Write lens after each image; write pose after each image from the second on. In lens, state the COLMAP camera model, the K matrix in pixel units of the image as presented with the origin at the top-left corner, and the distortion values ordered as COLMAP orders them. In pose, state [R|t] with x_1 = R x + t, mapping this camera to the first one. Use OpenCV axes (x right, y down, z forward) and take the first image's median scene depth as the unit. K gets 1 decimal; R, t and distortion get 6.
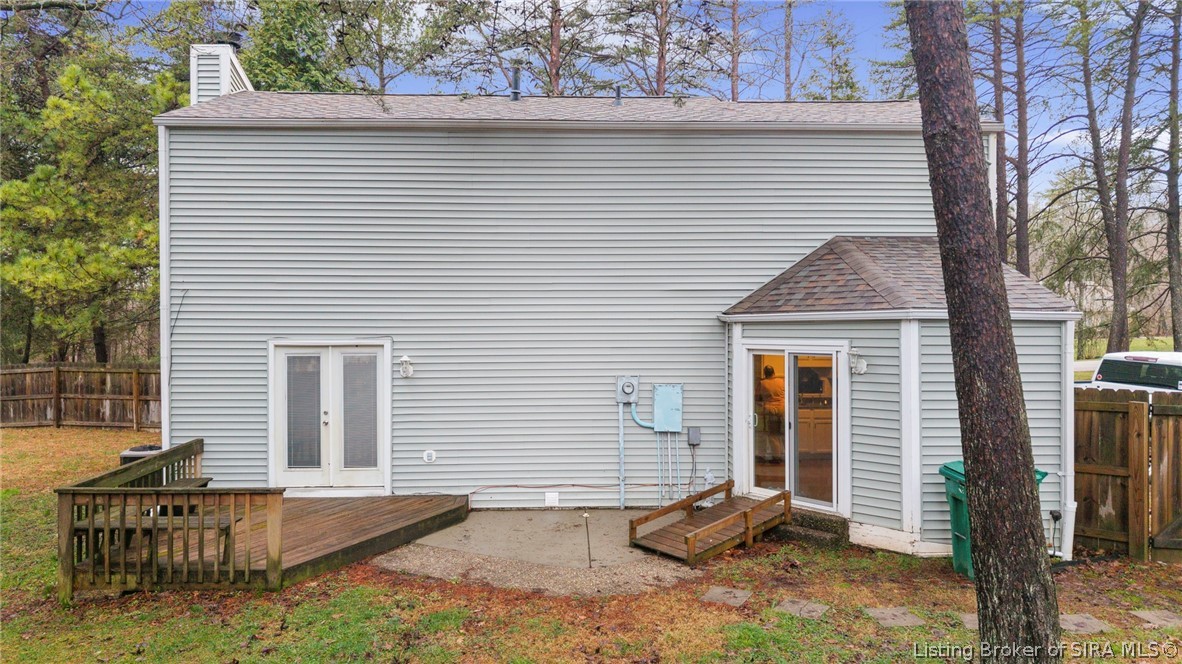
lens RADIAL K [[792.3, 0, 593.6], [0, 792.3, 326.6], [0, 0, 1]] dist [0.015794, -0.025317]
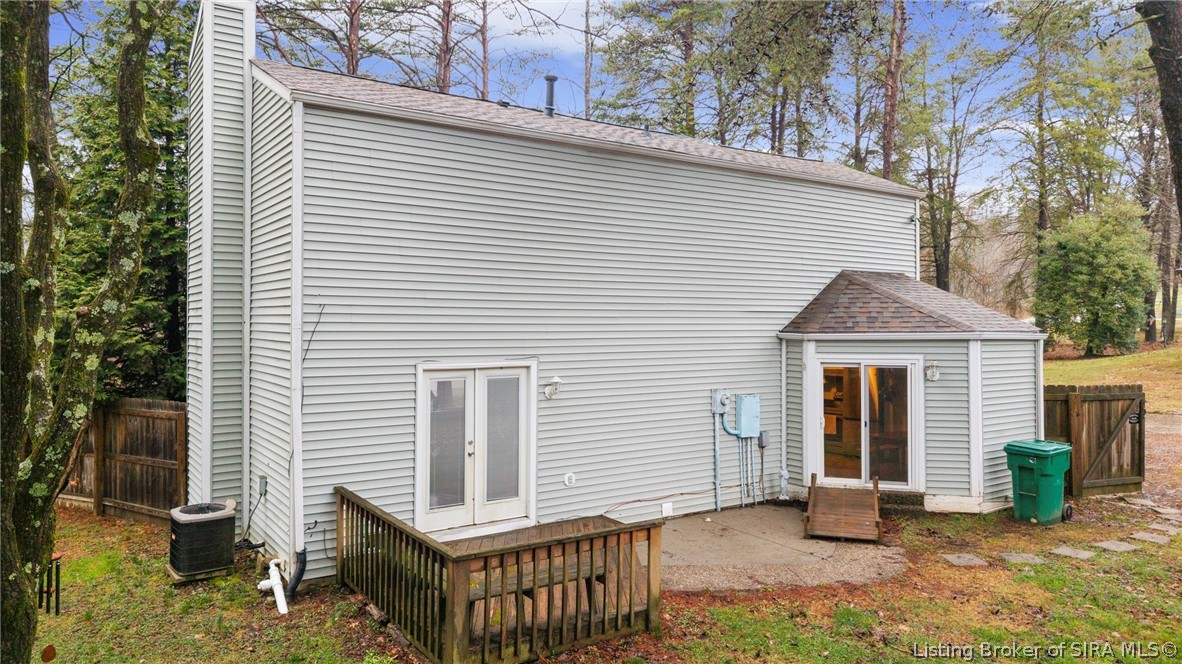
lens RADIAL K [[792.3, 0, 579.7], [0, 792.3, 319.5], [0, 0, 1]] dist [0.015794, -0.025317]
pose [[0.844685, 0.007209, 0.535215, -0.719979], [-0.000686, 0.999923, -0.012386, -0.020628], [-0.535263, 0.010095, 0.844625, 0.172599]]
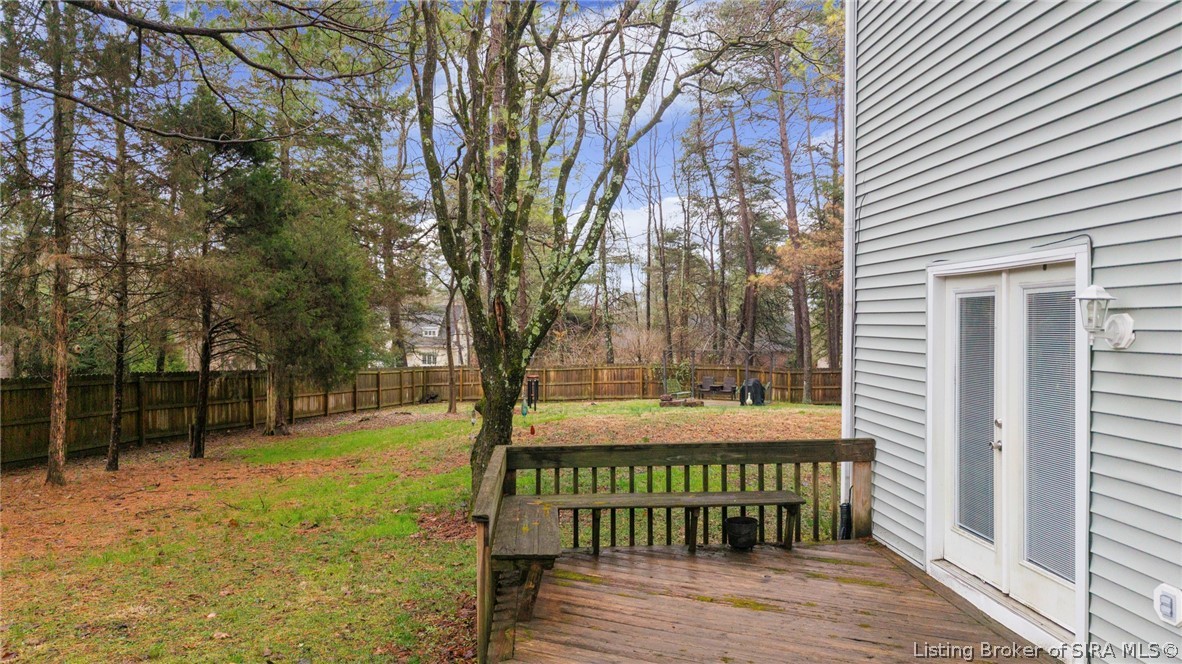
lens RADIAL K [[792.3, 0, 586.5], [0, 792.3, 331.4], [0, 0, 1]] dist [0.015794, -0.025317]
pose [[0.021154, 0.013161, -0.999690, 0.099905], [-0.001869, 0.999912, 0.013124, 0.052211], [0.999774, 0.001590, 0.021177, 0.765016]]
